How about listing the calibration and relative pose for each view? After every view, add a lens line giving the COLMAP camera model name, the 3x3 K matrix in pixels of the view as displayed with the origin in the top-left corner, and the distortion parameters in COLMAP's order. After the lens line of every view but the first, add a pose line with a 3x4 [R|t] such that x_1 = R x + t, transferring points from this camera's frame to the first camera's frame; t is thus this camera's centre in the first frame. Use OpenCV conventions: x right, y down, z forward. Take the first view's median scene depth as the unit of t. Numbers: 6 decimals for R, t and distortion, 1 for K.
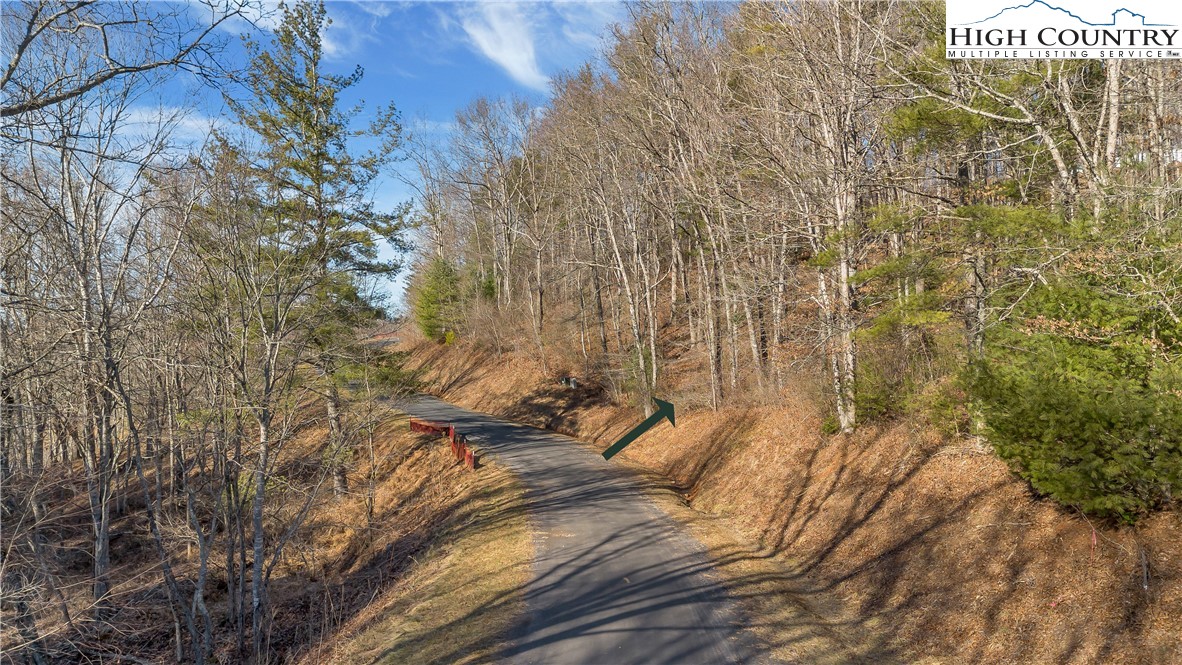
lens RADIAL K [[850.3, 0, 587.3], [0, 850.3, 323.5], [0, 0, 1]] dist [0.072452, -0.066173]
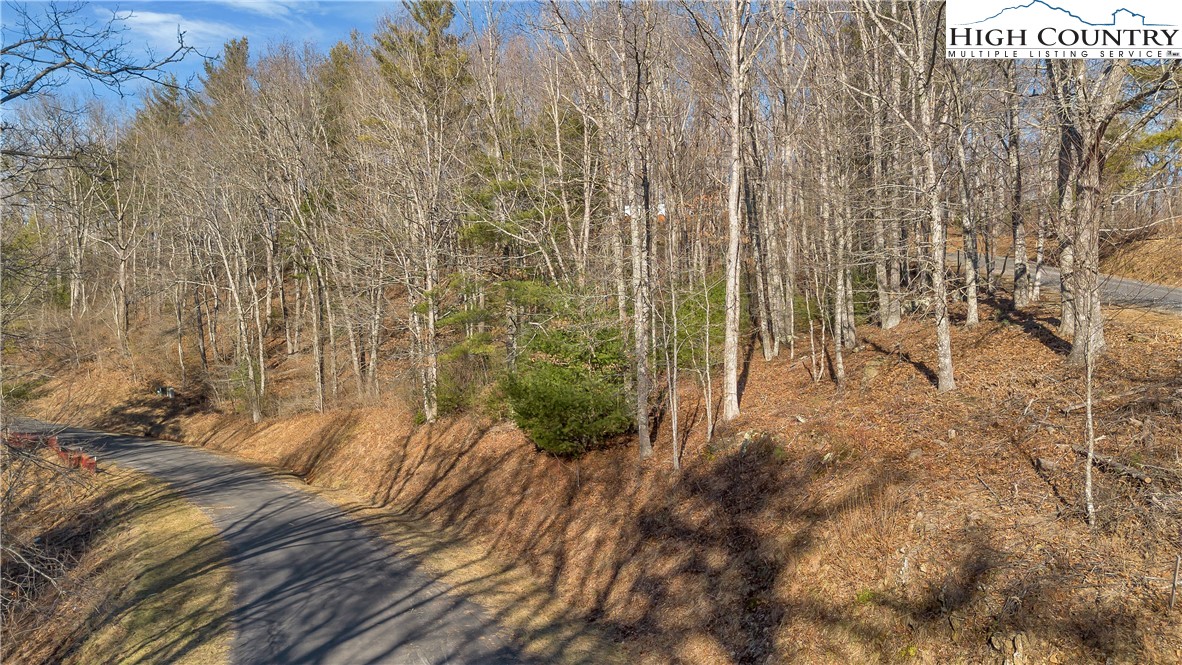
lens RADIAL K [[850.3, 0, 590.2], [0, 850.3, 331.0], [0, 0, 1]] dist [0.072452, -0.066173]
pose [[0.879297, 0.013041, 0.476096, -0.135653], [-0.015242, 0.999884, 0.000763, -0.029242], [-0.476031, -0.007928, 0.879393, -0.357450]]
